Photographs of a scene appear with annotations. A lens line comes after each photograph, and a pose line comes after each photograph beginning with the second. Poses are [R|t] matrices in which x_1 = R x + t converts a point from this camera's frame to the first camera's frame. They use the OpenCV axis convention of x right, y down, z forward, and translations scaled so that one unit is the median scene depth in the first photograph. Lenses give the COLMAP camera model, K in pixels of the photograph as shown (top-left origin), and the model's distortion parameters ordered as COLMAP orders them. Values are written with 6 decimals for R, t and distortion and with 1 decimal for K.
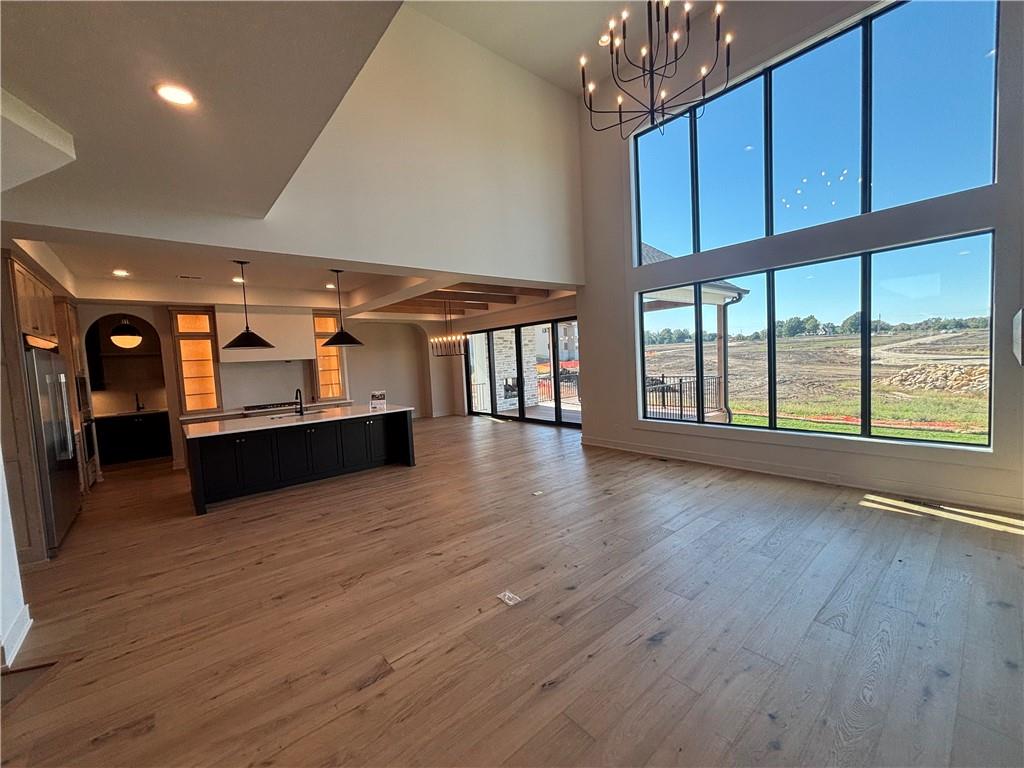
lens RADIAL K [[413.4, 0, 512.8], [0, 413.4, 382.8], [0, 0, 1]] dist [0.002645, 0.000058]
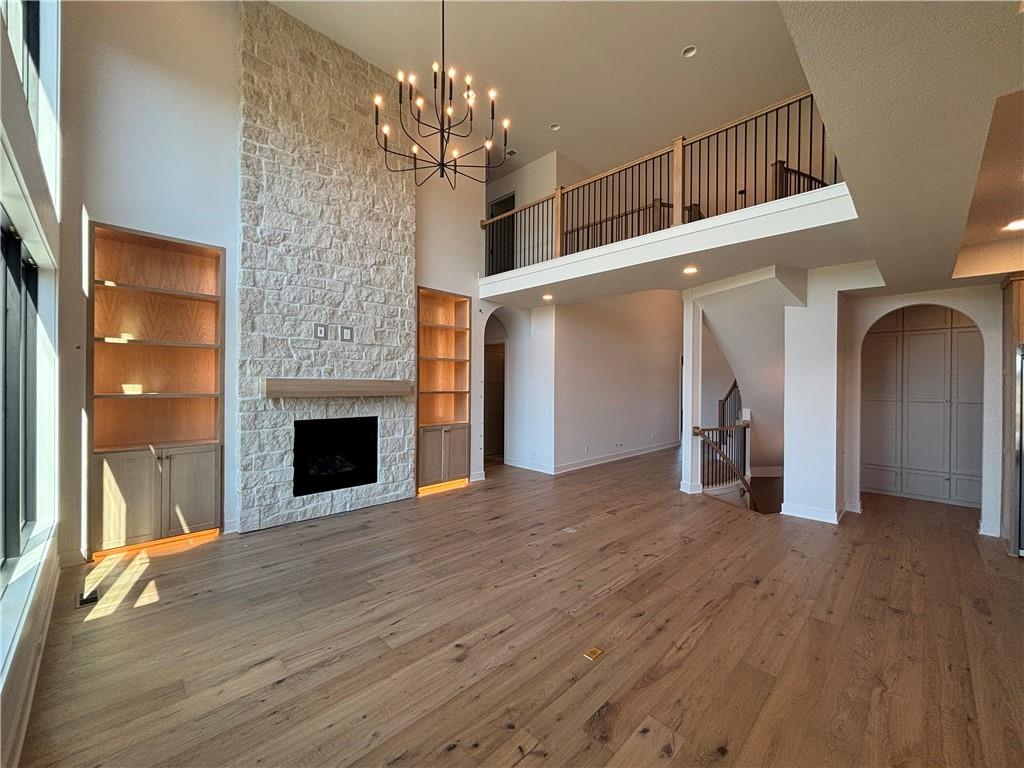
lens RADIAL K [[413.4, 0, 511.9], [0, 413.4, 383.9], [0, 0, 1]] dist [0.002645, 0.000058]
pose [[-0.995815, 0.044895, -0.079606, 0.154236], [0.039498, 0.996894, 0.068127, -0.089233], [0.082418, 0.064698, -0.994496, 1.210945]]
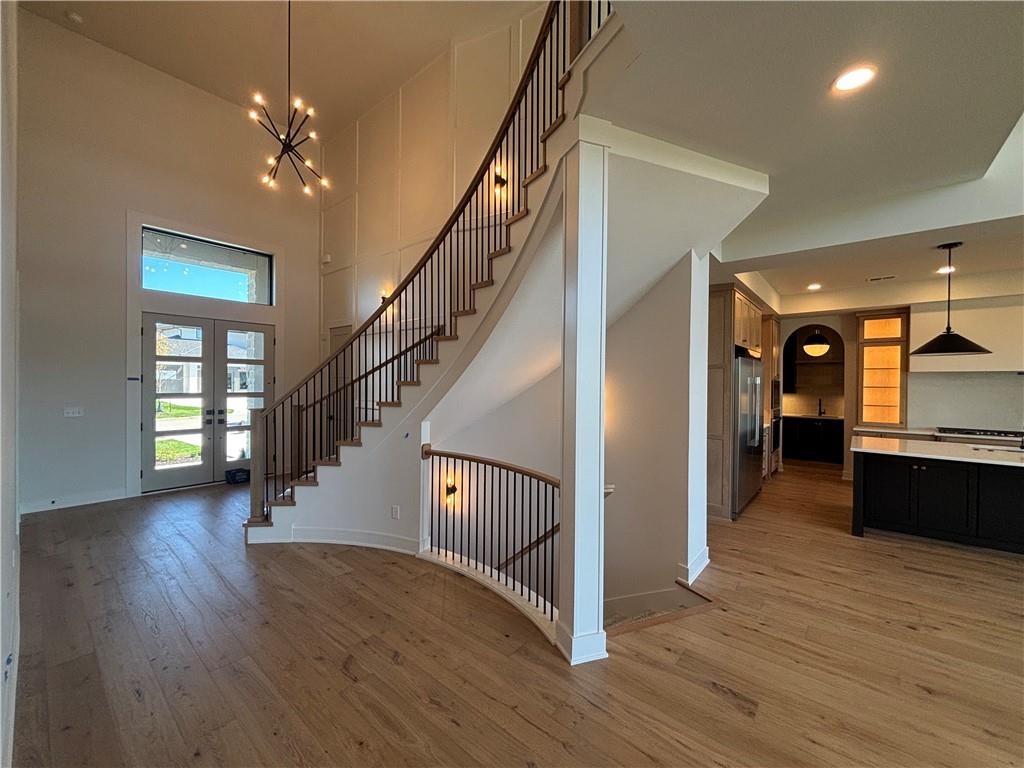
lens RADIAL K [[413.4, 0, 511.7], [0, 413.4, 383.4], [0, 0, 1]] dist [0.002645, 0.000058]
pose [[0.166780, 0.054900, -0.984465, 0.003667], [-0.074882, 0.996270, 0.042873, 0.000199], [0.983147, 0.066568, 0.170269, 0.055472]]
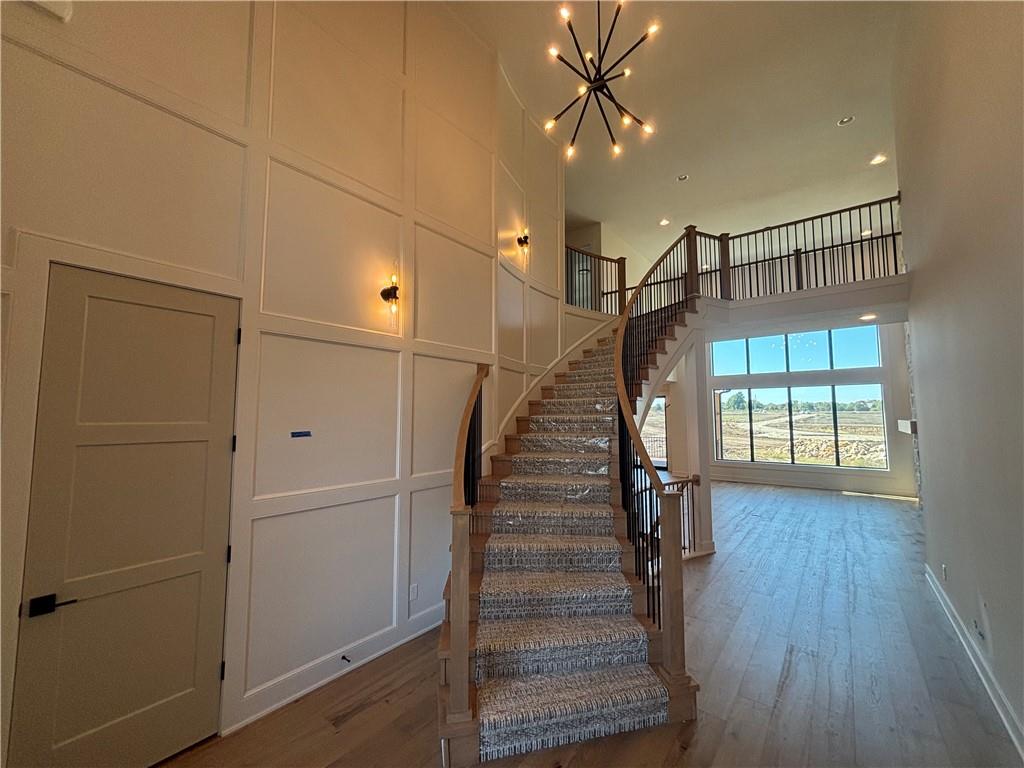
lens RADIAL K [[413.4, 0, 511.5], [0, 413.4, 384.5], [0, 0, 1]] dist [0.002645, 0.000058]
pose [[0.979145, 0.065414, 0.192345, -1.012018], [-0.038040, 0.989033, -0.142709, 0.056636], [-0.199571, 0.132415, 0.970895, -0.668090]]
